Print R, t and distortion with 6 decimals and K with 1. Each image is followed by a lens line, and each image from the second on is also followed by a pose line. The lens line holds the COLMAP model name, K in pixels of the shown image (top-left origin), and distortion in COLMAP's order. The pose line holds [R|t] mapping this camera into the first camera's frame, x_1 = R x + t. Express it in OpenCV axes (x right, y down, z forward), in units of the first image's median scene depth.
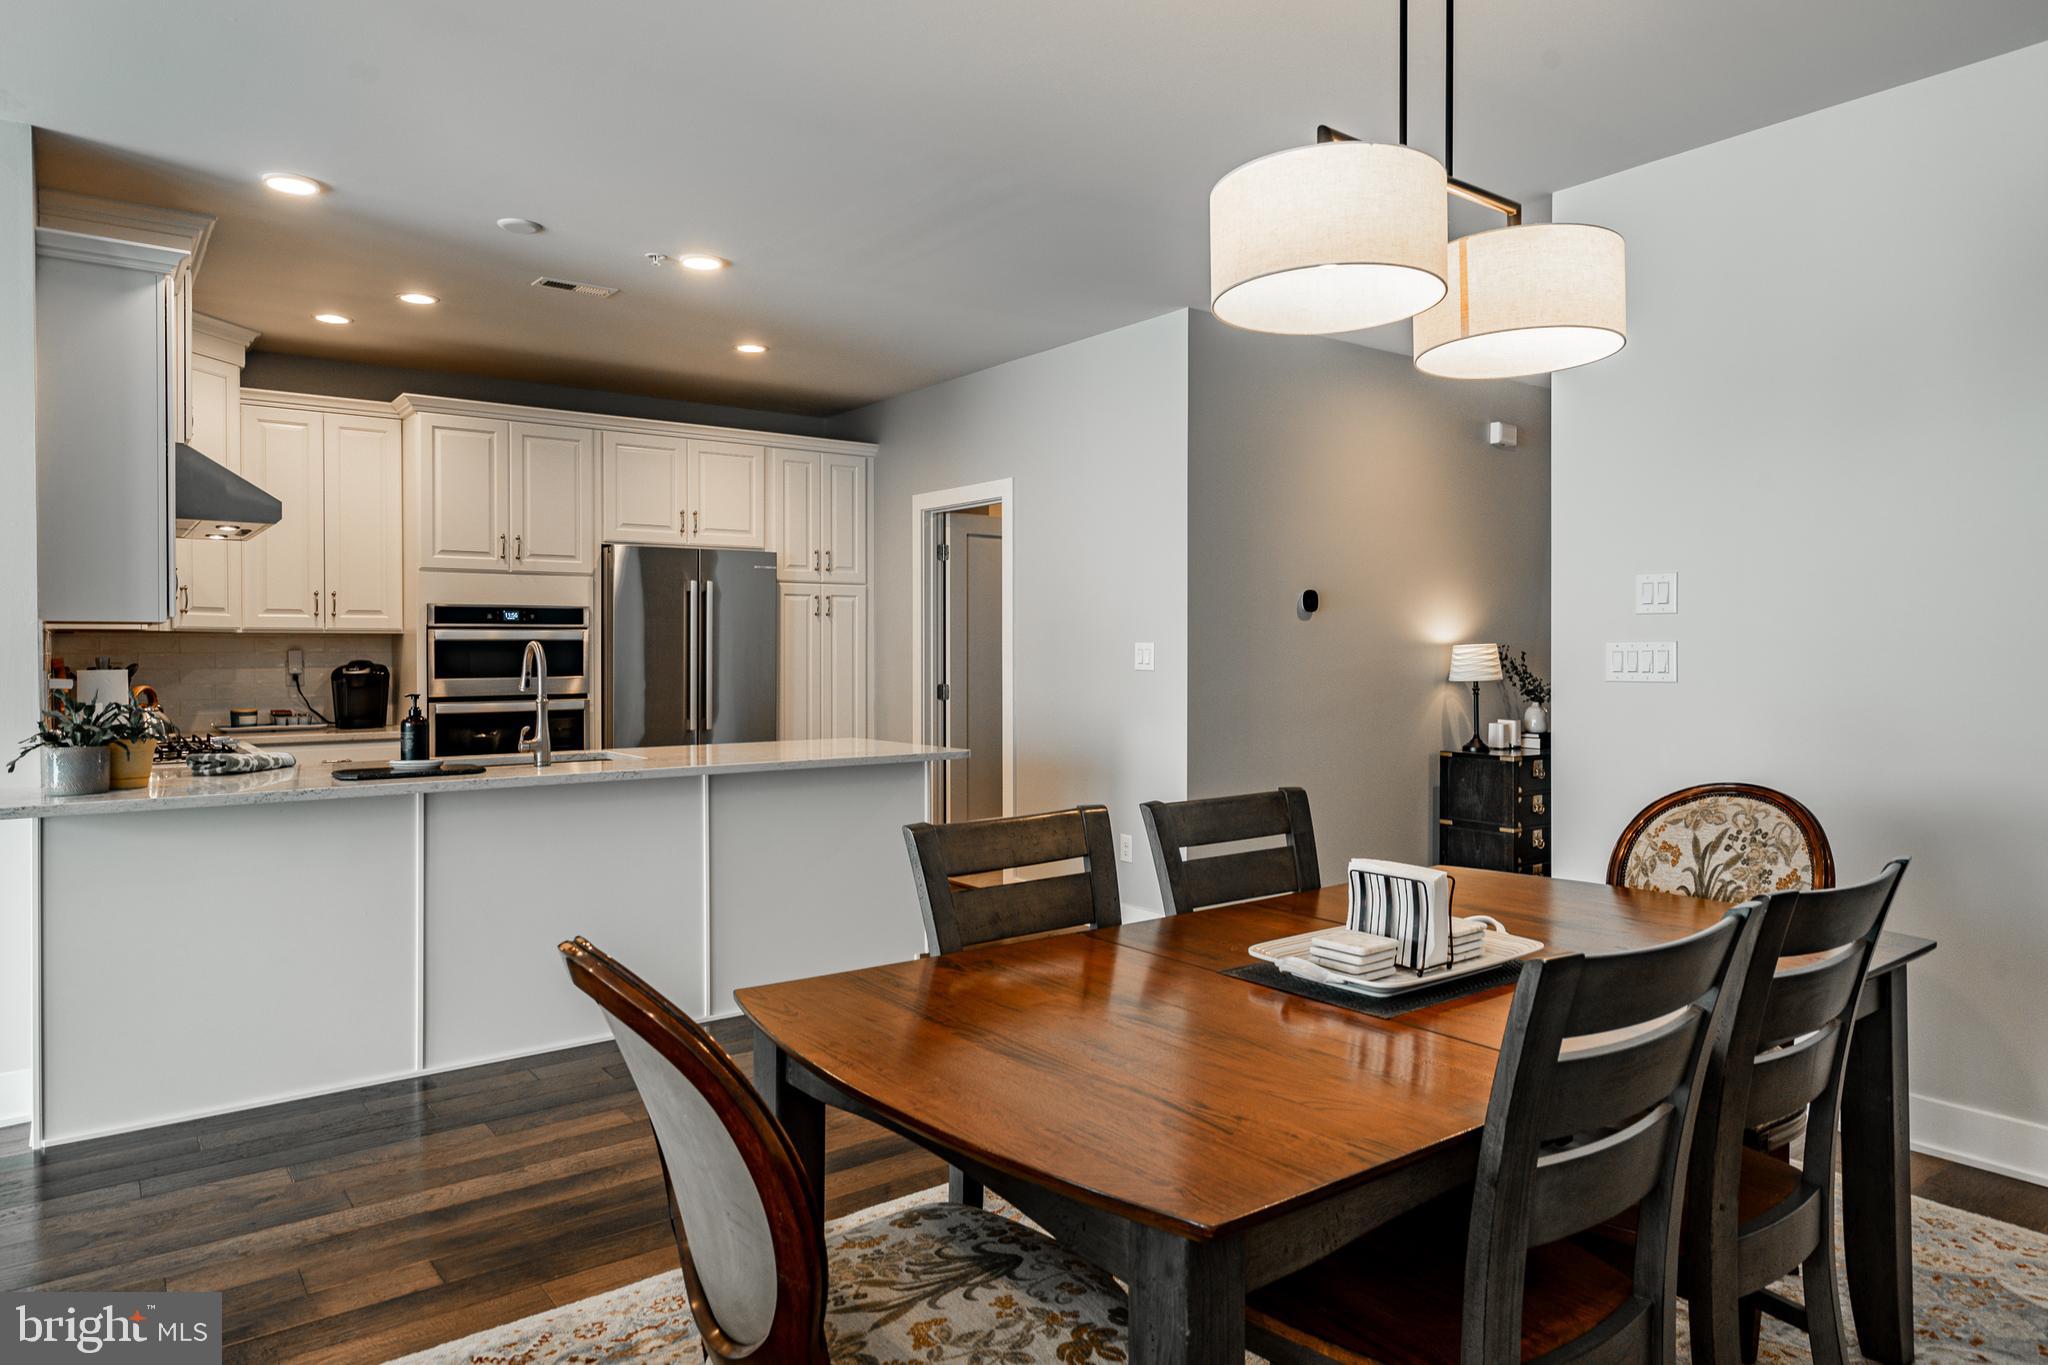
lens RADIAL K [[1267.6, 0, 1024.9], [0, 1267.6, 667.2], [0, 0, 1]] dist [0.006248, 0.001447]
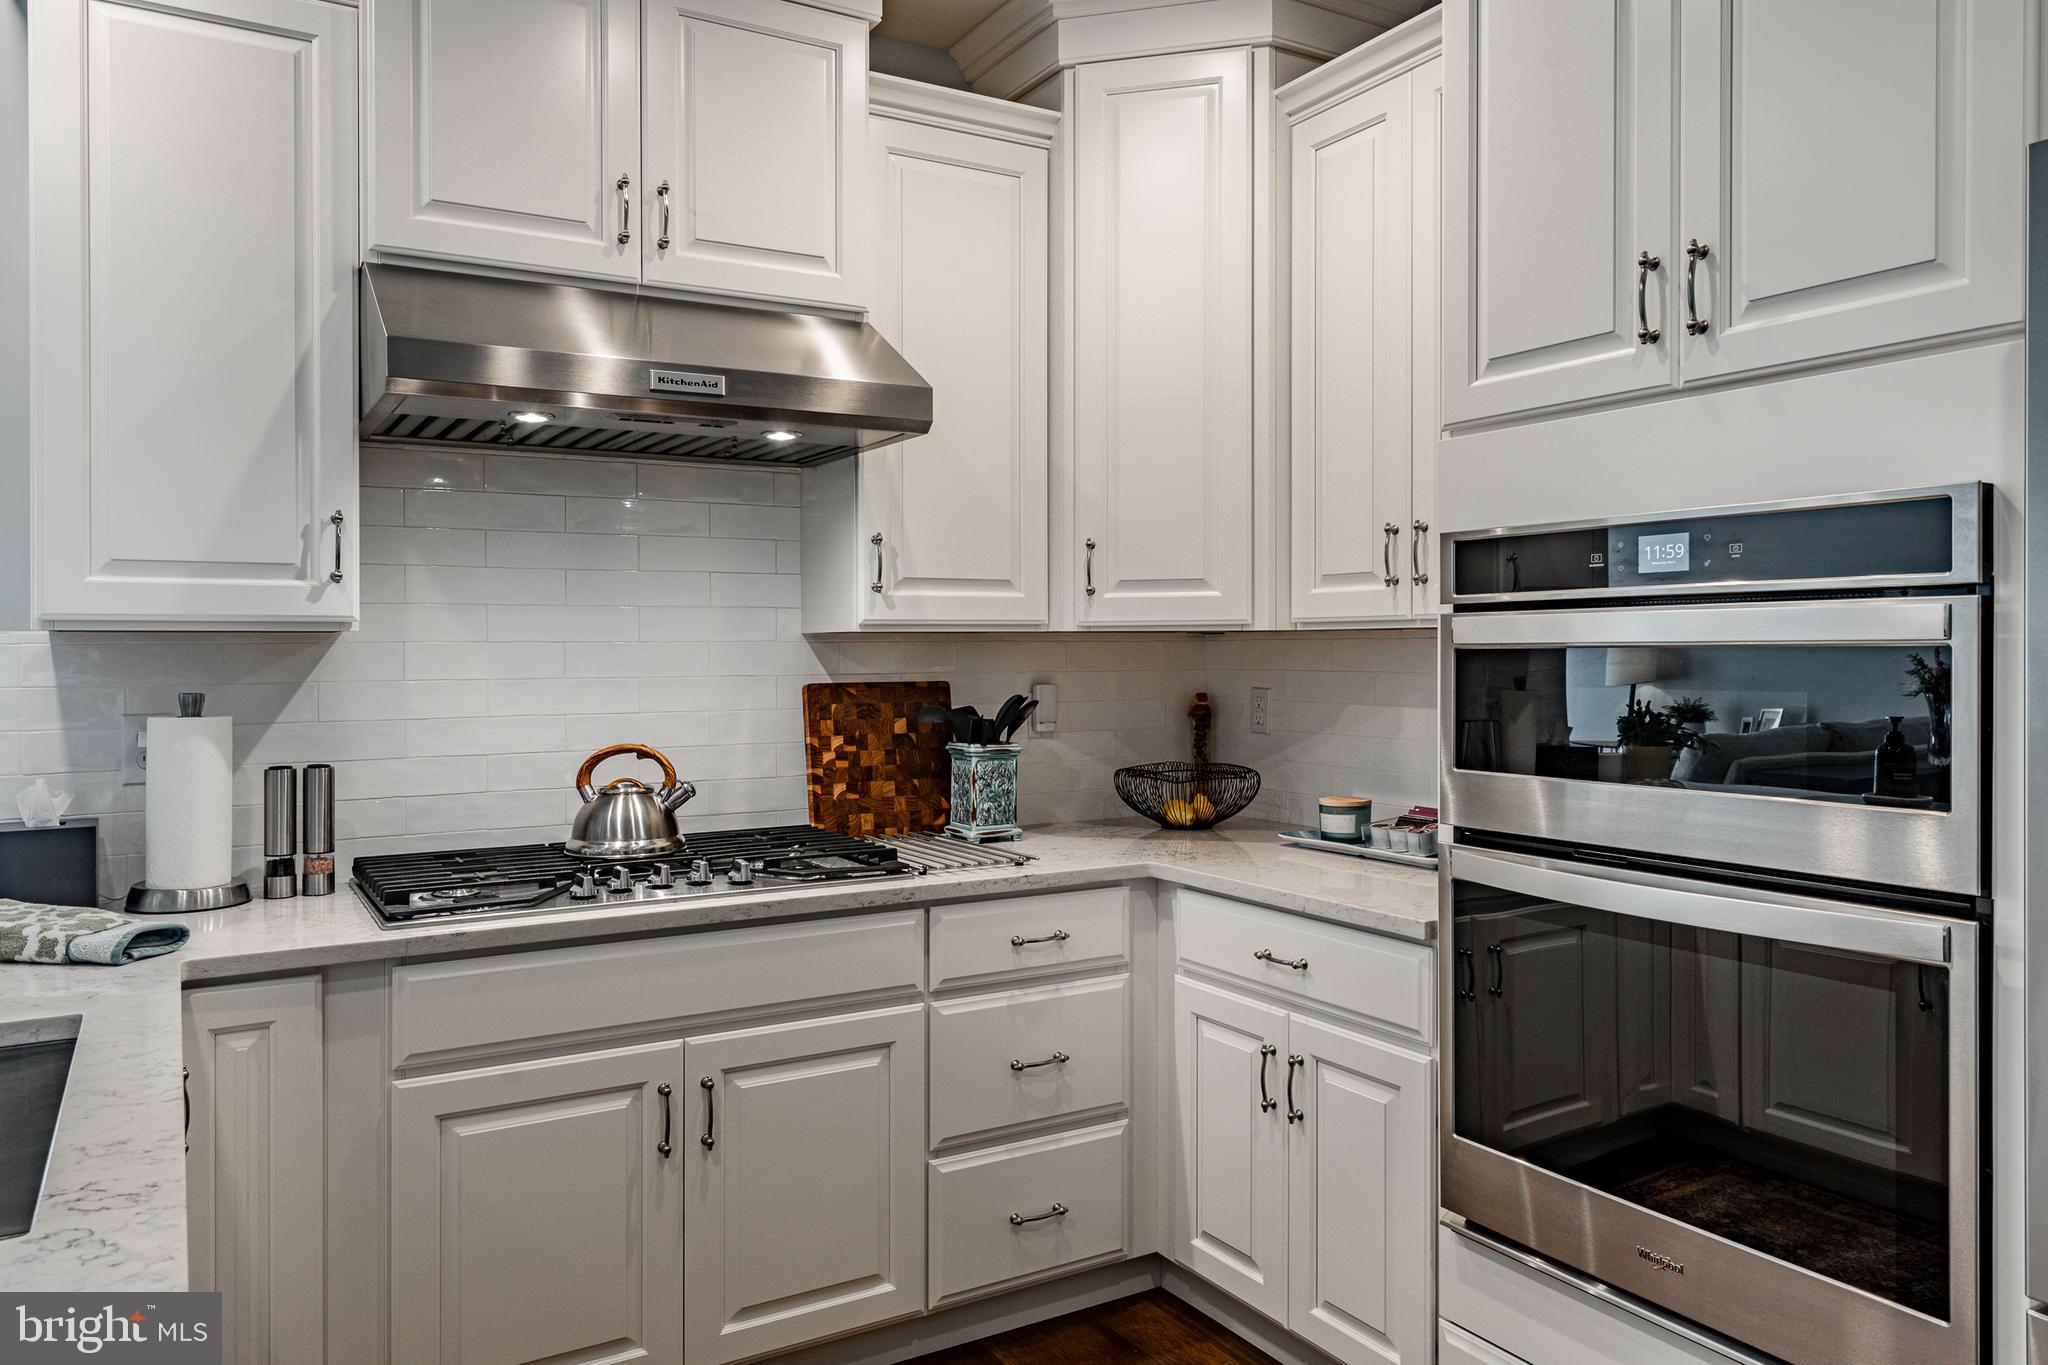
lens RADIAL K [[1414.0, 0, 1020.9], [0, 1414.0, 650.4], [0, 0, 1]] dist [0.008776, -0.004964]
pose [[-0.106017, 0.004776, -0.994353, -0.093790], [-0.009884, 0.999934, 0.005857, -0.020301], [0.994315, 0.010449, -0.105963, 0.873892]]
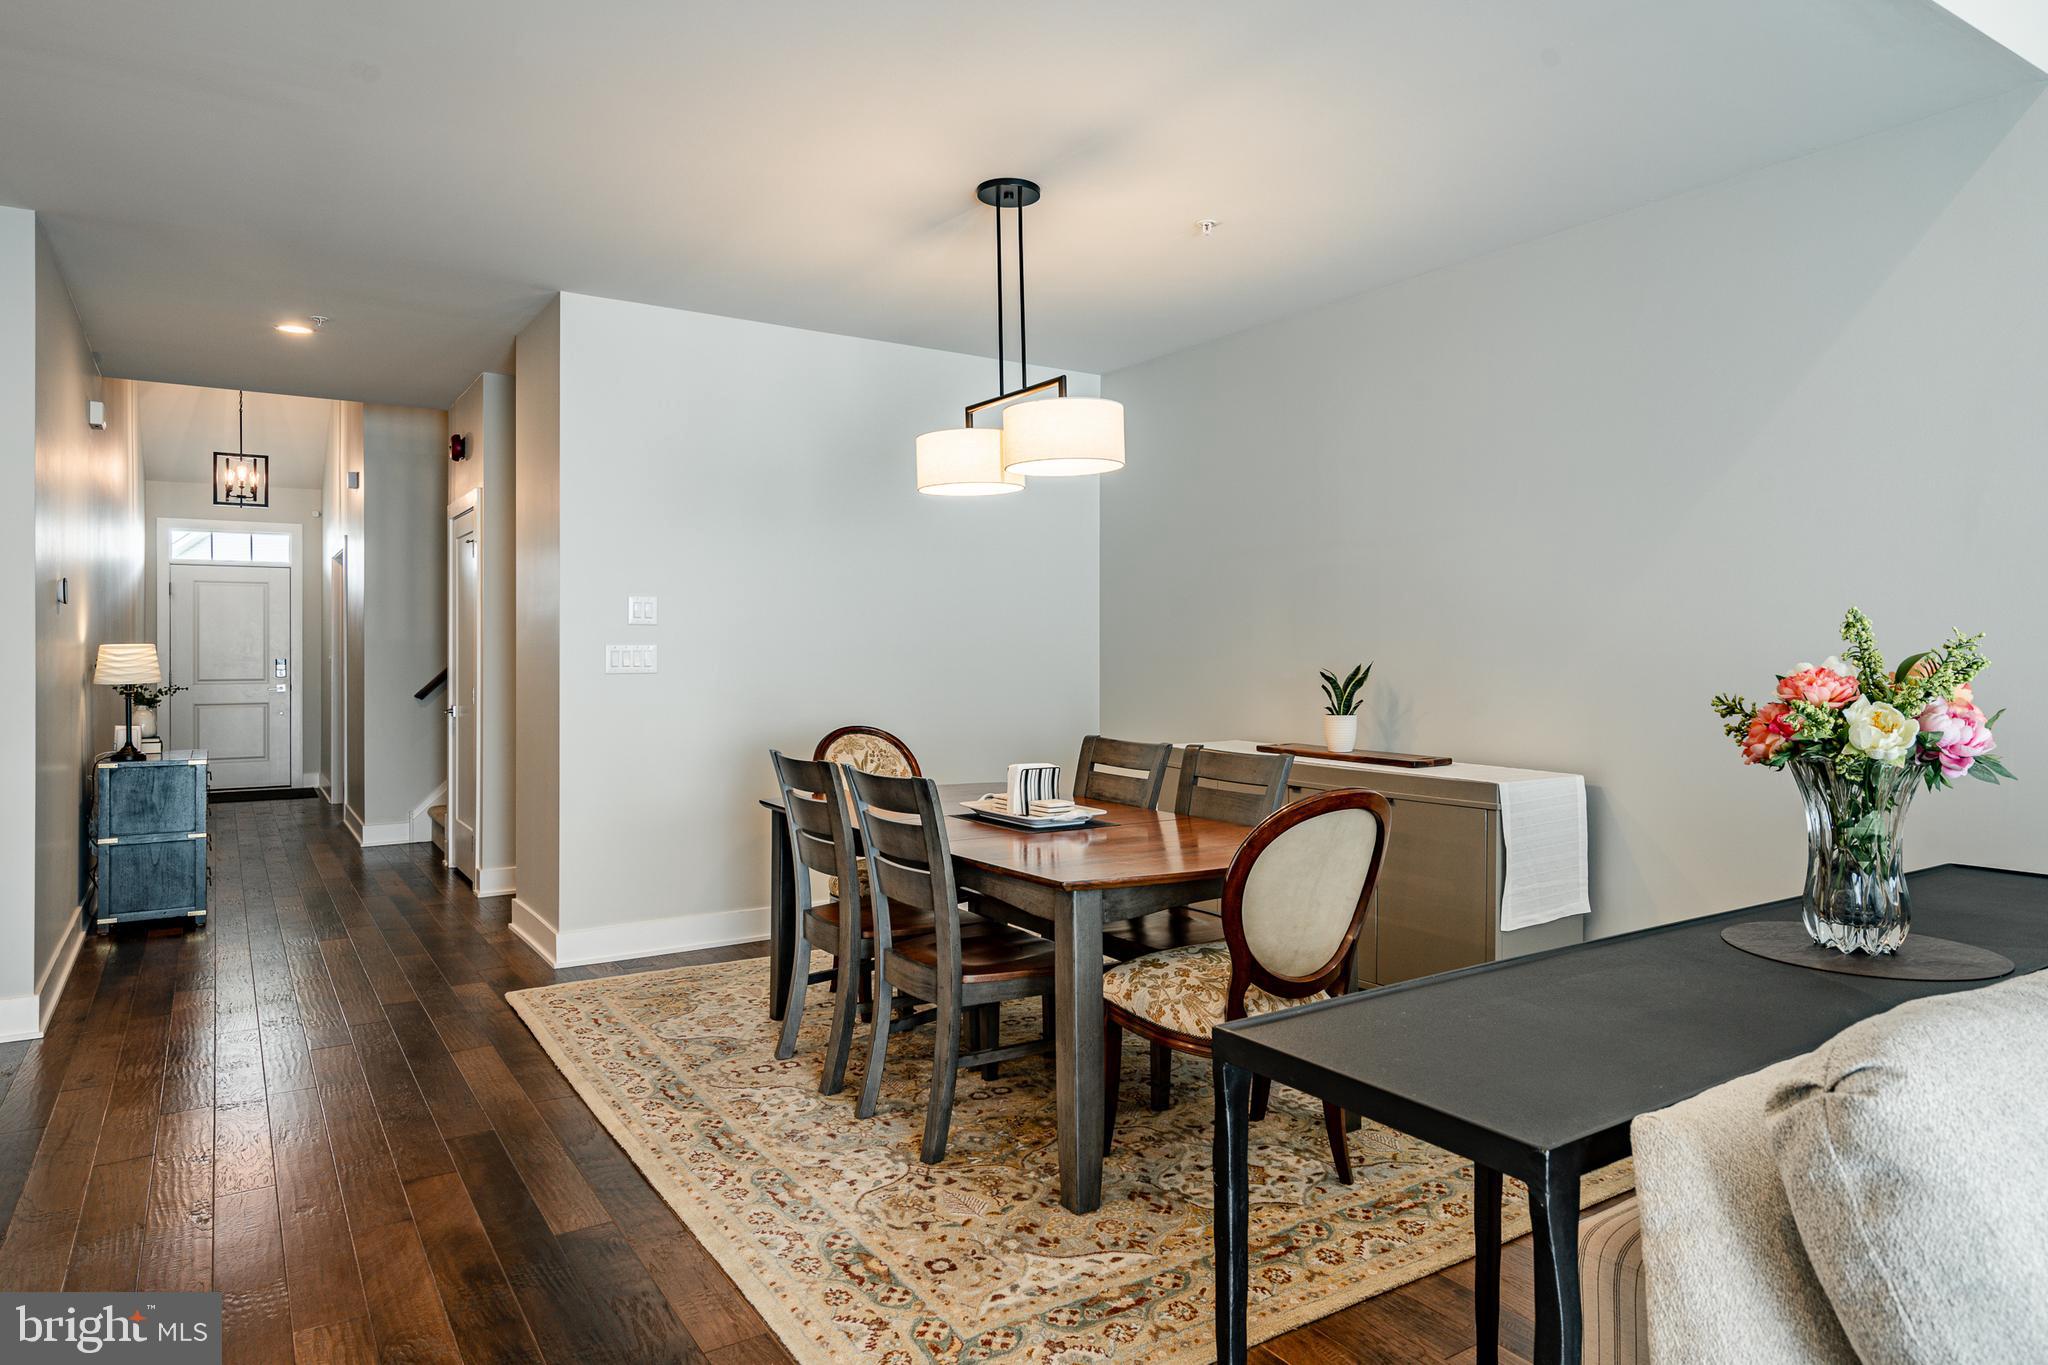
lens RADIAL K [[1236.8, 0, 1024.0], [0, 1236.8, 682.5], [0, 0, 1]] dist [-0.002513, -0.001160]
pose [[0.067628, -0.021577, 0.997477, -0.498443], [0.012783, 0.999703, 0.020758, -0.000760], [-0.997629, 0.011347, 0.067883, 0.287097]]
